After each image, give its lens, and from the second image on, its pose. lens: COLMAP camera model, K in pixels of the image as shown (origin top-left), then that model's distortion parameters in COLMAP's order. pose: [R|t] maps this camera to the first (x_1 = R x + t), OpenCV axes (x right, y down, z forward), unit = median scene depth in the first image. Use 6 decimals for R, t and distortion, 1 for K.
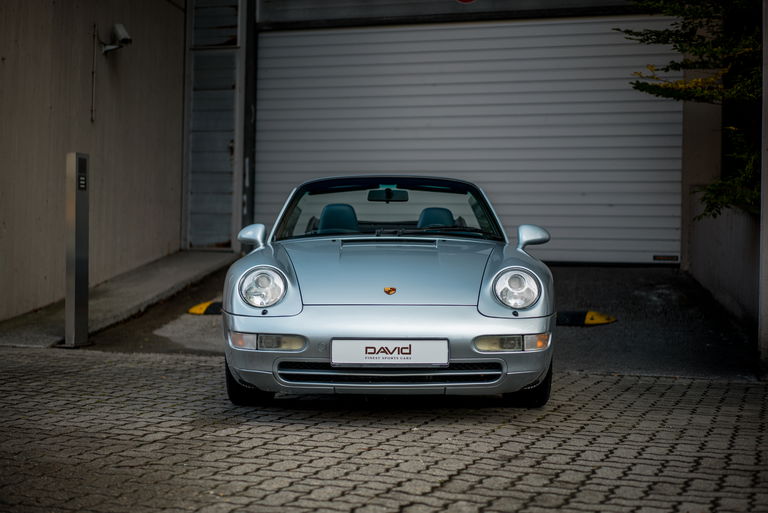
lens RADIAL K [[1192.0, 0, 384.0], [0, 1192.0, 256.5], [0, 0, 1]] dist [0.124868, -0.988882]
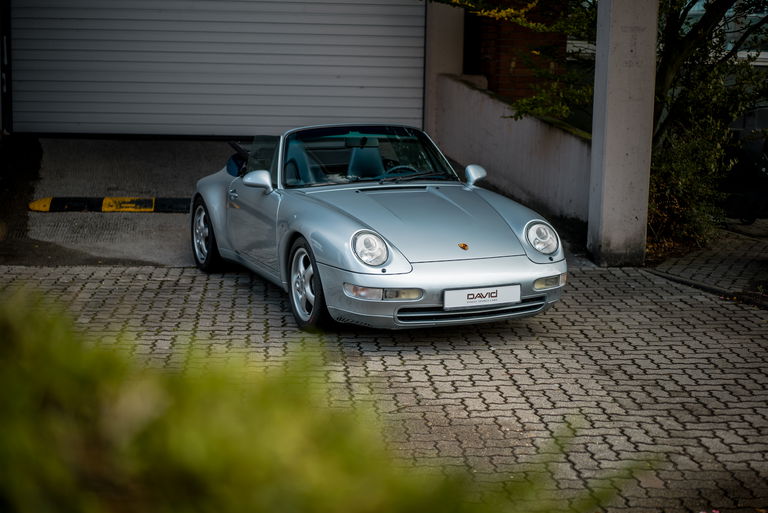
lens RADIAL K [[1211.7, 0, 384.0], [0, 1211.7, 256.5], [0, 0, 1]] dist [0.158814, -1.191364]
pose [[0.917084, -0.065322, 0.393306, -0.331905], [-0.002249, 0.985624, 0.168939, -0.102785], [-0.398687, -0.155816, 0.903753, -0.101652]]
